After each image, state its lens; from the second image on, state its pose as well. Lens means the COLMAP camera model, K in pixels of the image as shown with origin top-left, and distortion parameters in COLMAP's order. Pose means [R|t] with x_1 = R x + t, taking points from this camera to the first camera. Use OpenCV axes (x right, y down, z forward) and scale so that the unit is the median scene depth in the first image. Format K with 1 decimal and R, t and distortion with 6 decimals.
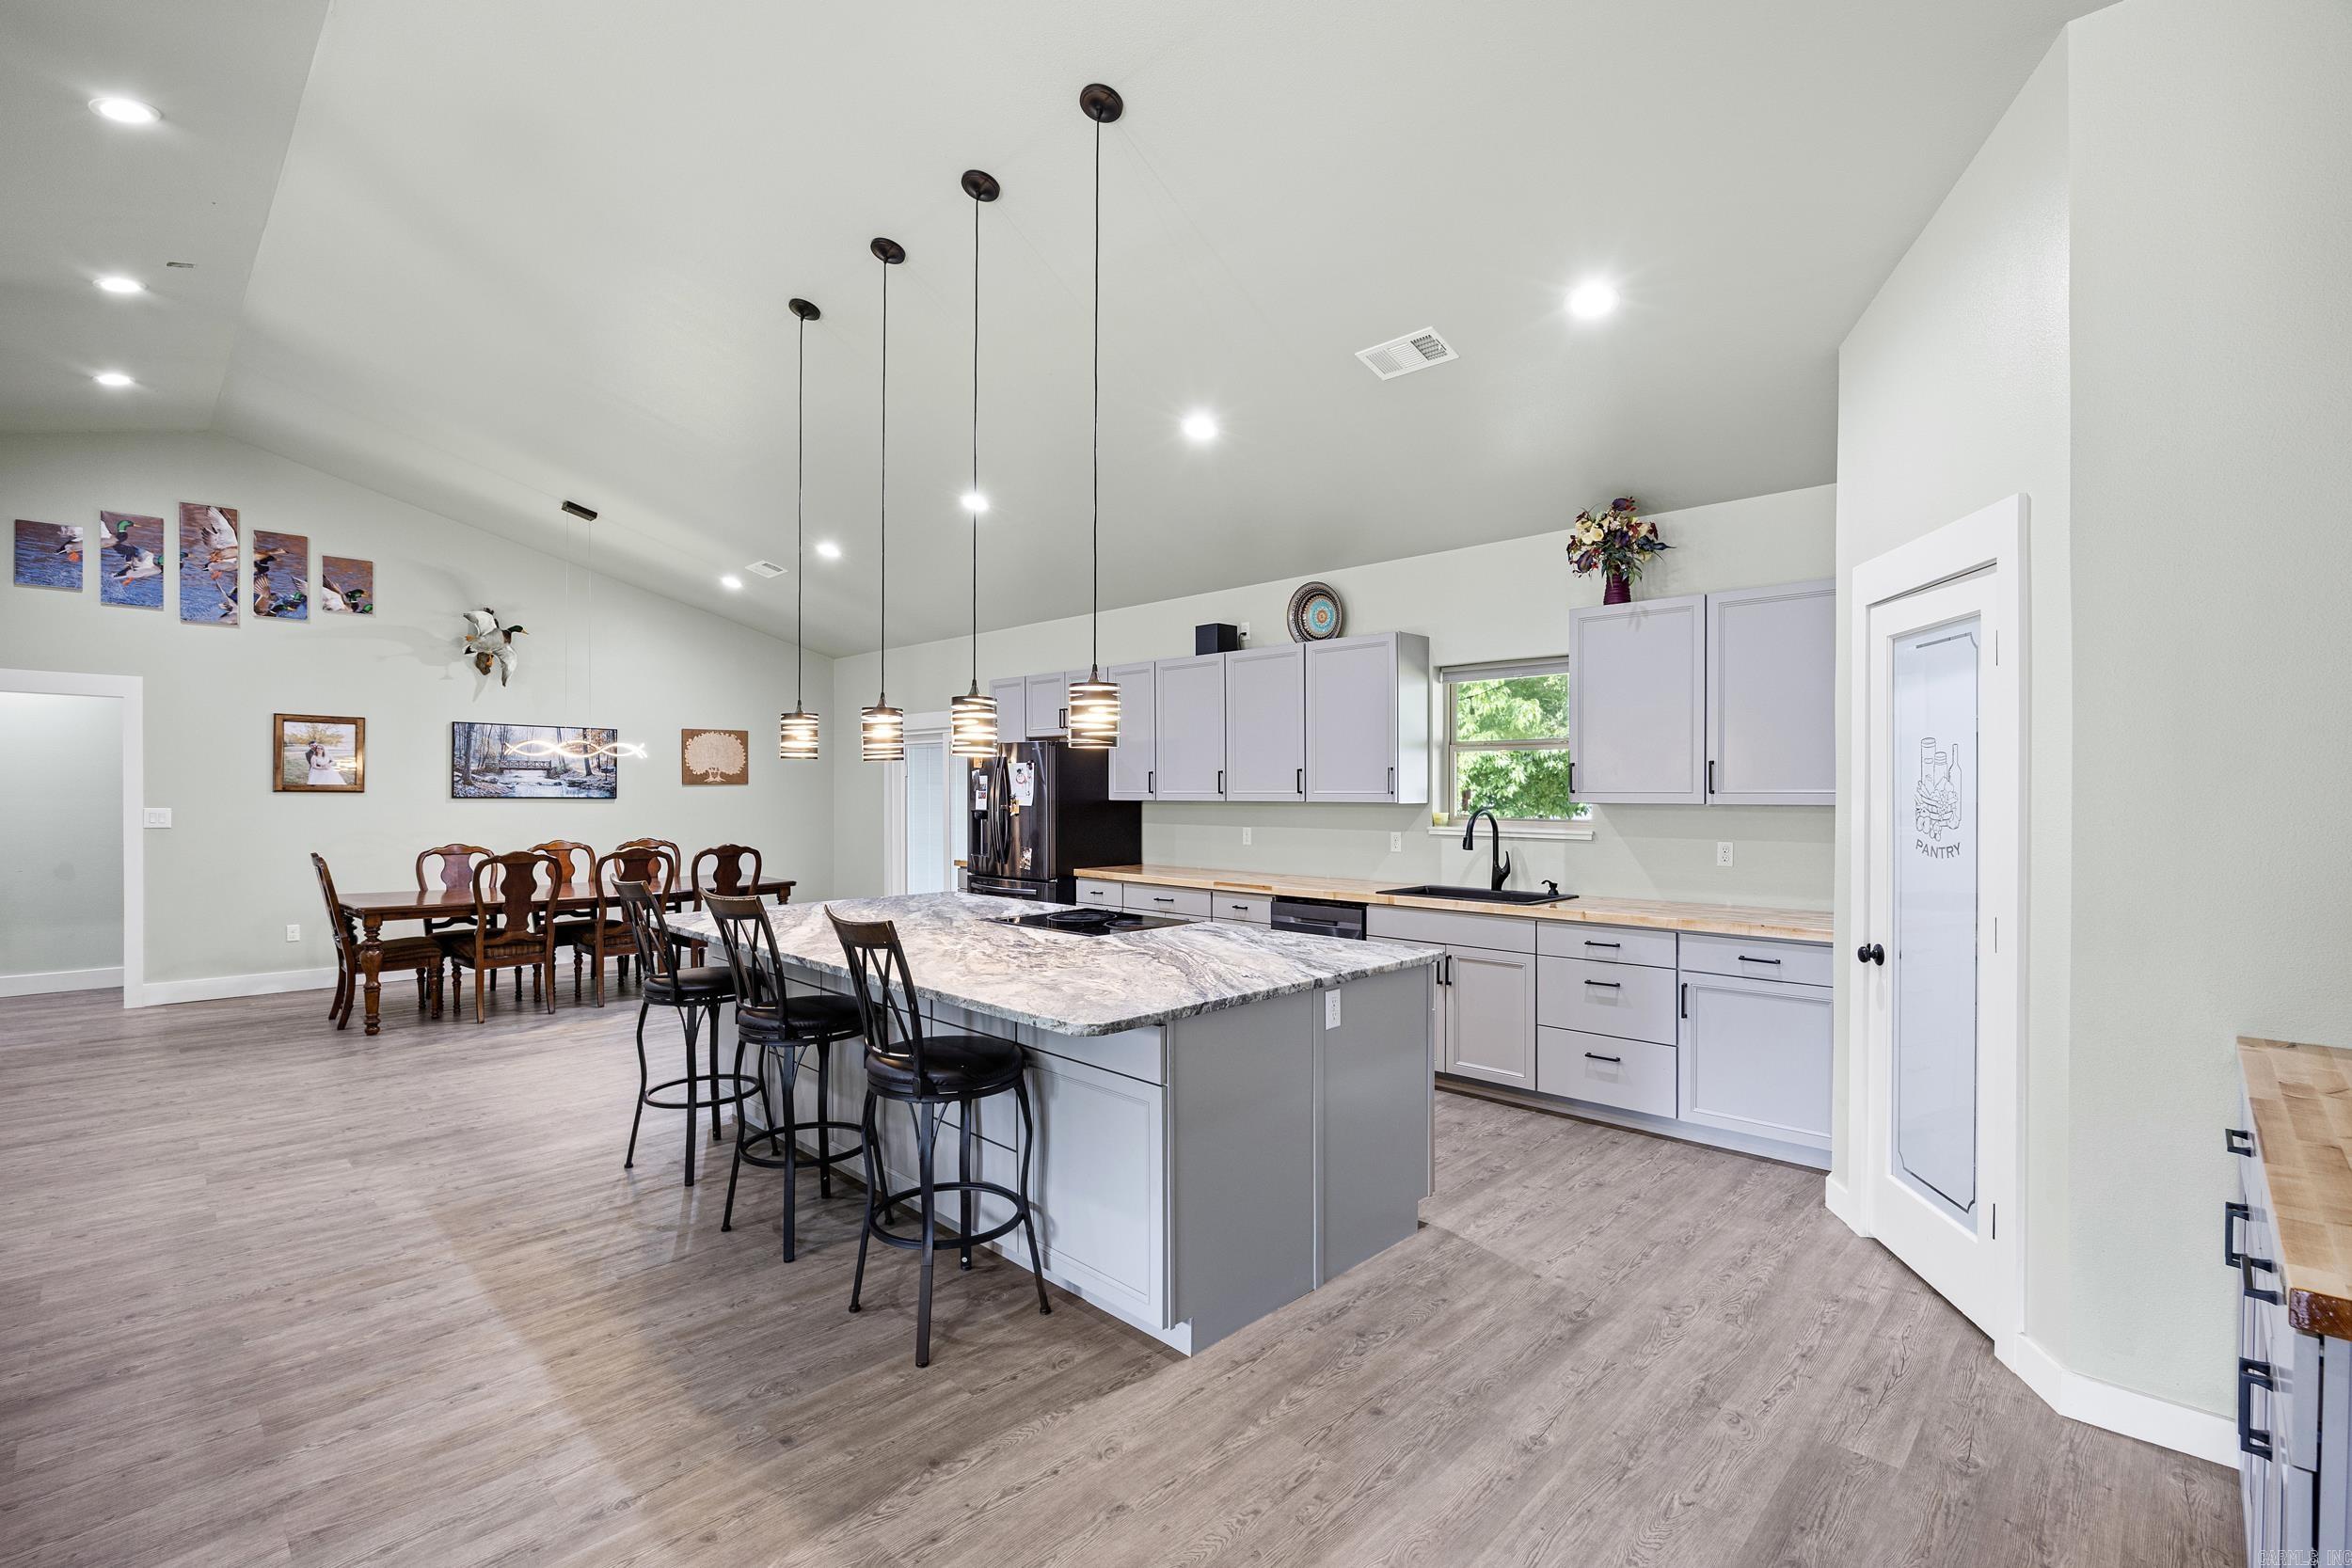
lens RADIAL K [[1050.2, 0, 1186.1], [0, 1050.2, 795.6], [0, 0, 1]] dist [-0.014147, -0.000477]
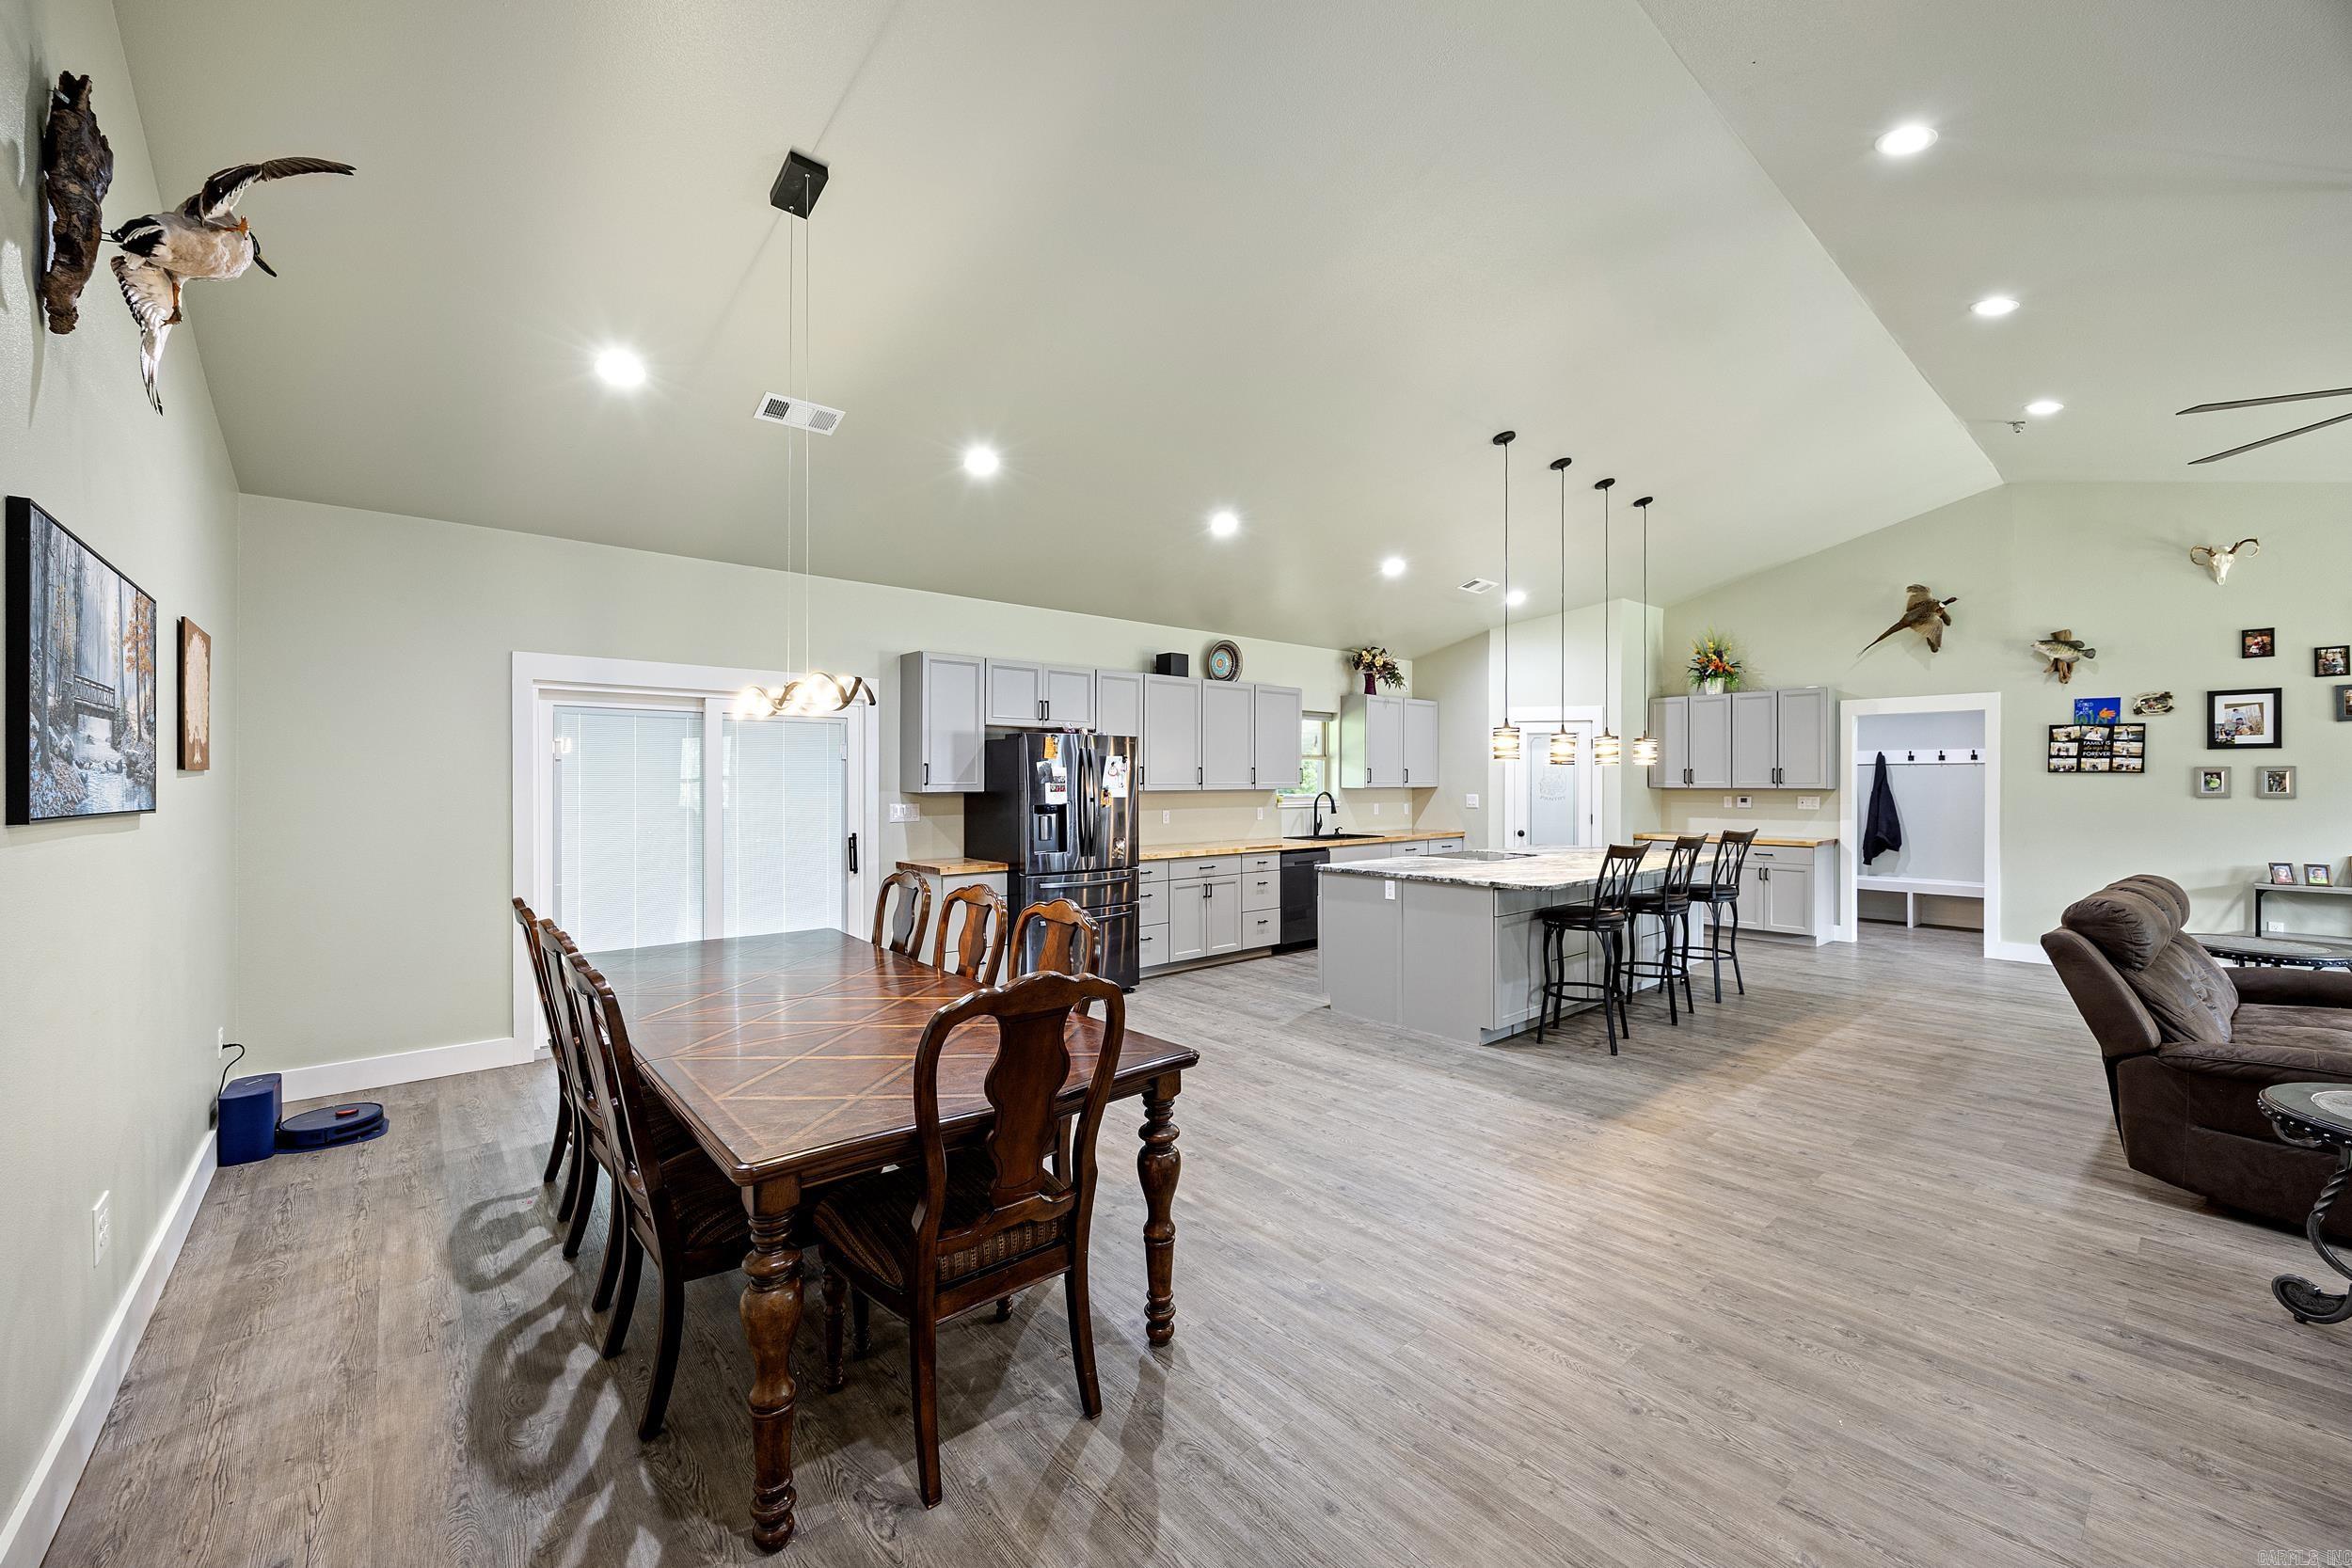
lens RADIAL K [[924.6, 0, 1179.8], [0, 924.6, 773.1], [0, 0, 1]] dist [0.004072, -0.000212]
pose [[0.083516, 0.007636, 0.996477, -1.348420], [0.005529, 0.999952, -0.008126, -0.008273], [-0.996491, 0.006188, 0.083470, 1.095837]]
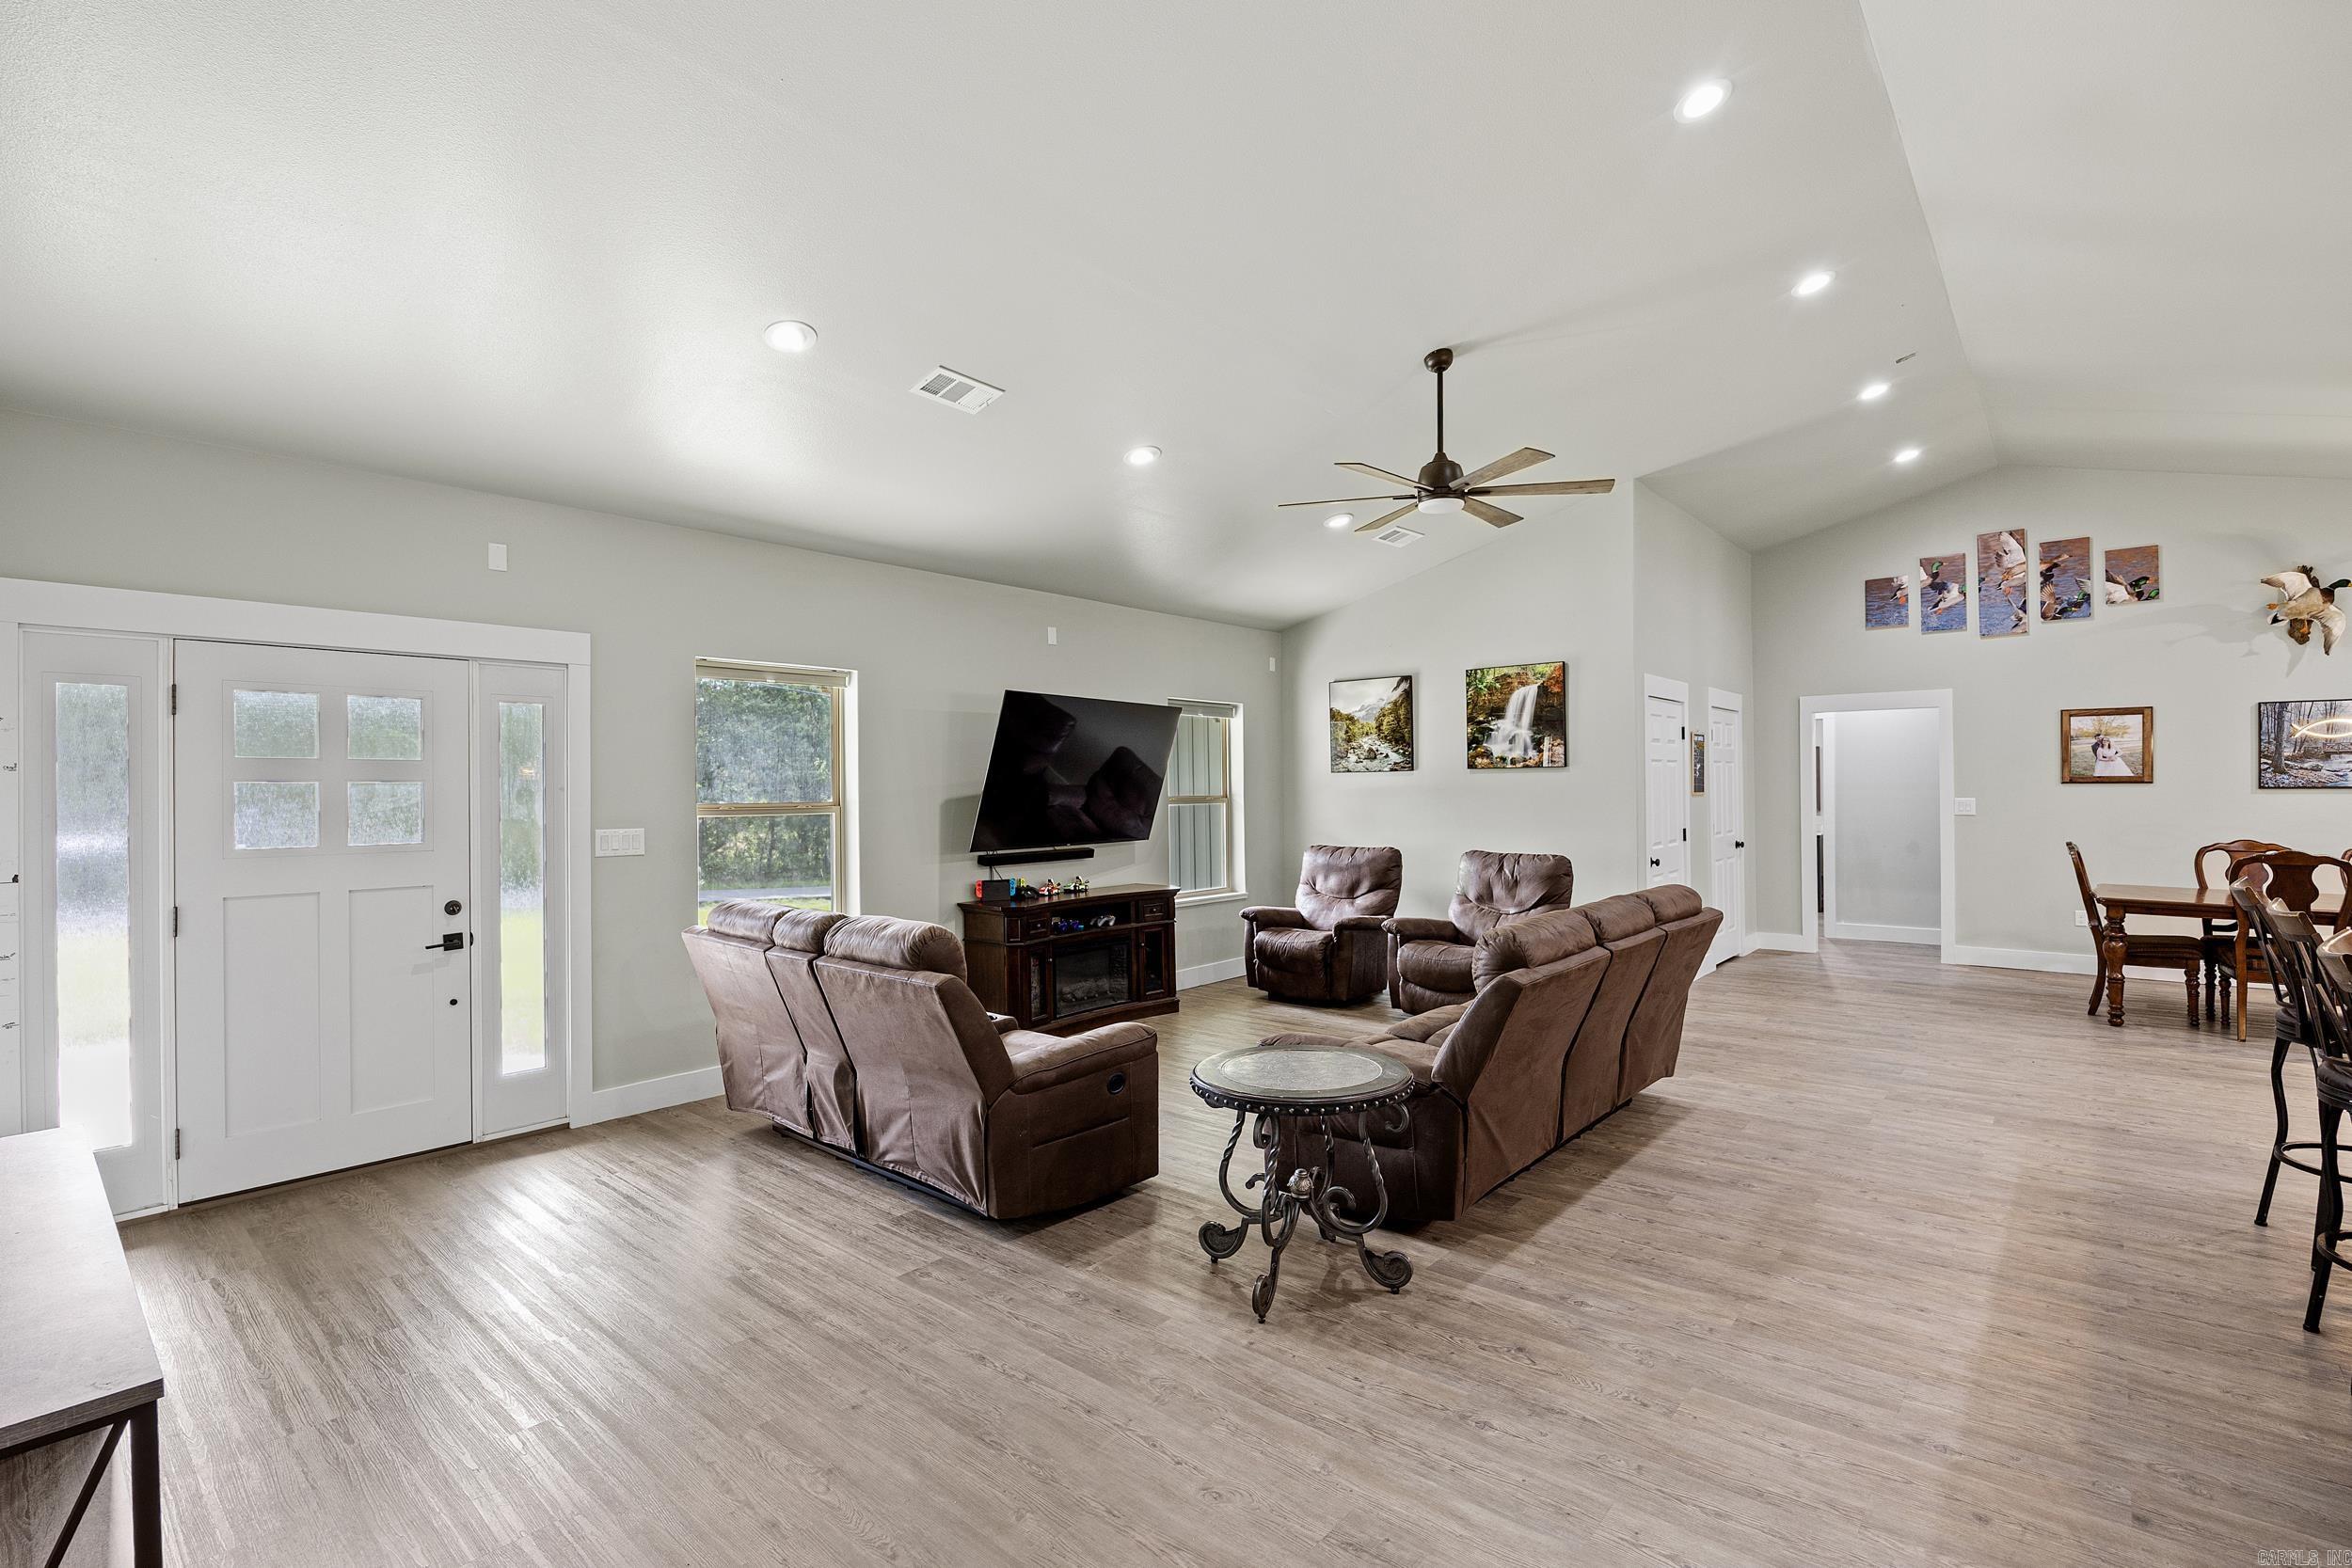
lens RADIAL K [[1050.2, 0, 1189.1], [0, 1050.2, 789.2], [0, 0, 1]] dist [-0.014147, -0.000477]
pose [[0.053758, -0.003907, -0.998546, 0.191501], [0.007167, 0.999968, -0.003526, -0.000772], [0.998528, -0.006967, 0.053784, 0.065719]]
